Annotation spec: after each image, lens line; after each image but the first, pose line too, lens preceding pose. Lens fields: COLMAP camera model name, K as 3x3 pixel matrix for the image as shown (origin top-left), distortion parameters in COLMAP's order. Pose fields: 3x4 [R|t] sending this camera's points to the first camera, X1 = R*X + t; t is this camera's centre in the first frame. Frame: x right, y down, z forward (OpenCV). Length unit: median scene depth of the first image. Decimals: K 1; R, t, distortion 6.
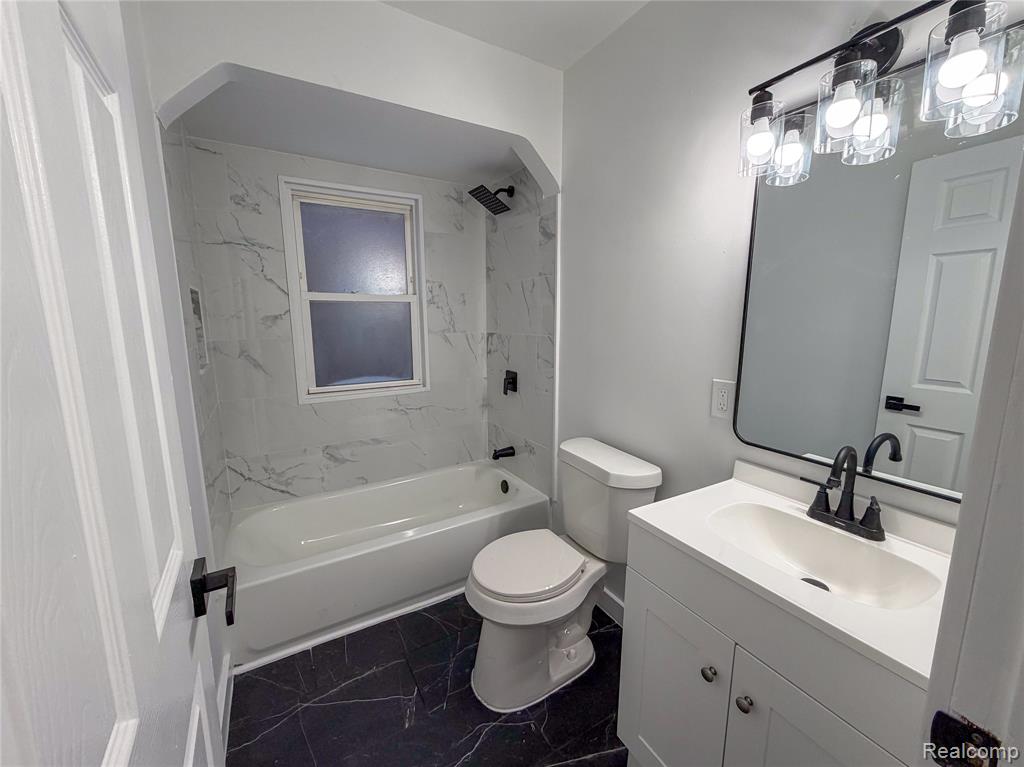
lens RADIAL K [[406.7, 0, 507.6], [0, 406.7, 381.7], [0, 0, 1]] dist [0.000116, 0.000199]
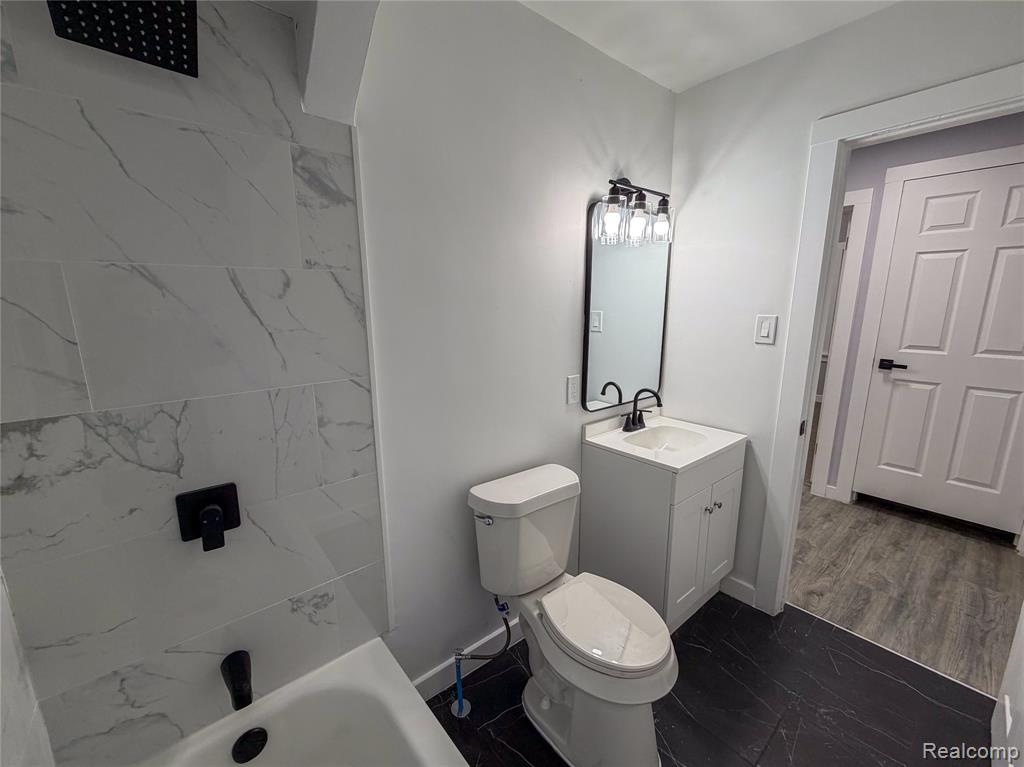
lens RADIAL K [[406.7, 0, 507.6], [0, 406.7, 381.7], [0, 0, 1]] dist [0.000116, 0.000199]
pose [[-0.157662, -0.185002, 0.970009, -0.497562], [0.166147, 0.963321, 0.210732, -0.199089], [-0.973416, 0.194389, -0.121141, 0.894478]]
